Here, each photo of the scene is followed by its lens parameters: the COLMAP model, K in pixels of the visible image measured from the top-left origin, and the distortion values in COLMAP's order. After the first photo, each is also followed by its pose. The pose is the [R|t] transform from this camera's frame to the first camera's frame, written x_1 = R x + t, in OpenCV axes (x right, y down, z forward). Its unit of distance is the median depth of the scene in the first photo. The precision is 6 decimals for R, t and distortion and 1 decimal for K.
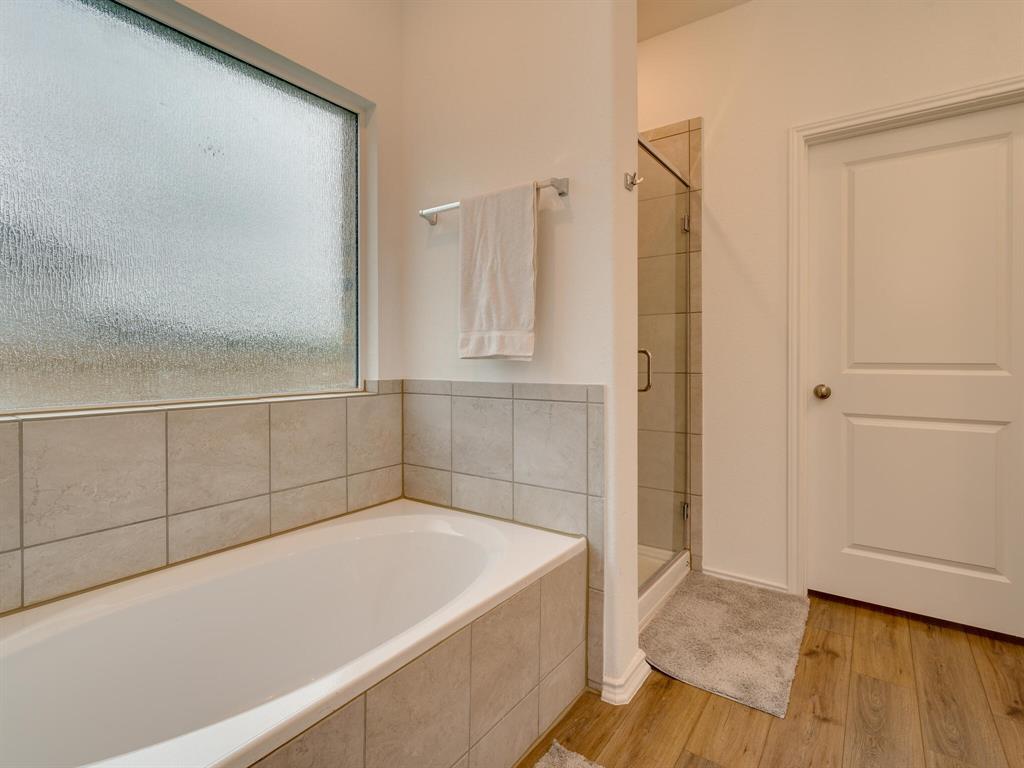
lens RADIAL K [[496.8, 0, 530.4], [0, 496.8, 366.0], [0, 0, 1]] dist [-0.004571, -0.000225]
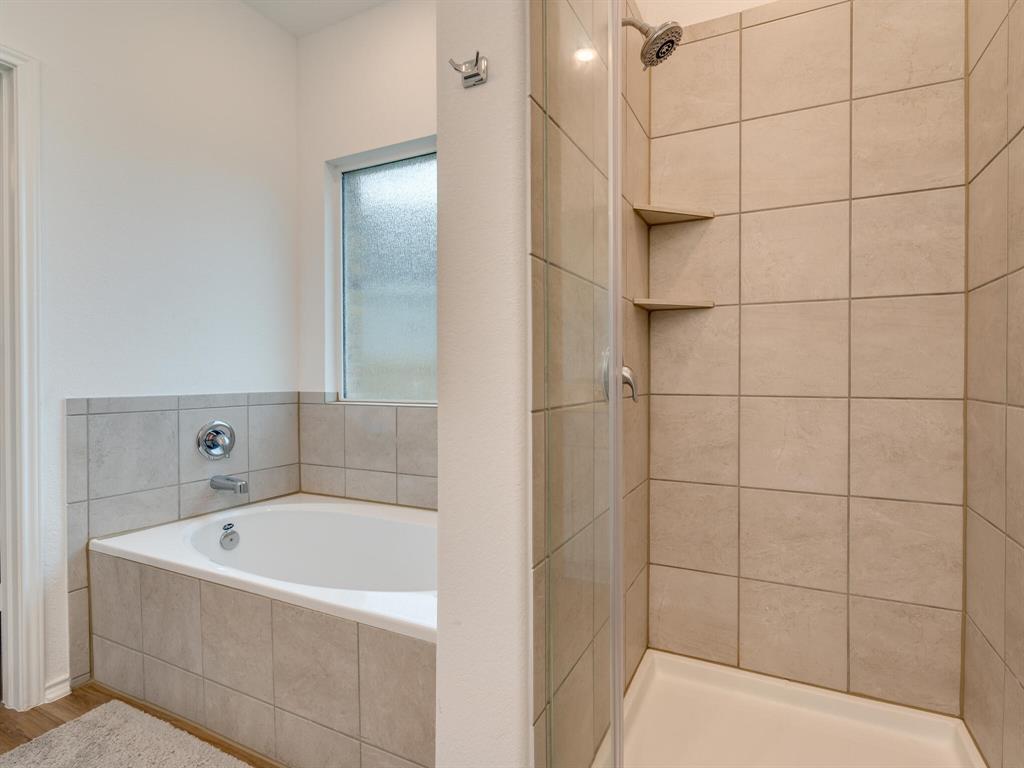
lens RADIAL K [[525.9, 0, 516.7], [0, 525.9, 380.1], [0, 0, 1]] dist [0.005961, 0.000625]
pose [[0.149893, 0.015493, -0.988581, 1.046662], [-0.004818, 0.999877, 0.014940, -0.023143], [0.988691, 0.002524, 0.149949, 1.204798]]
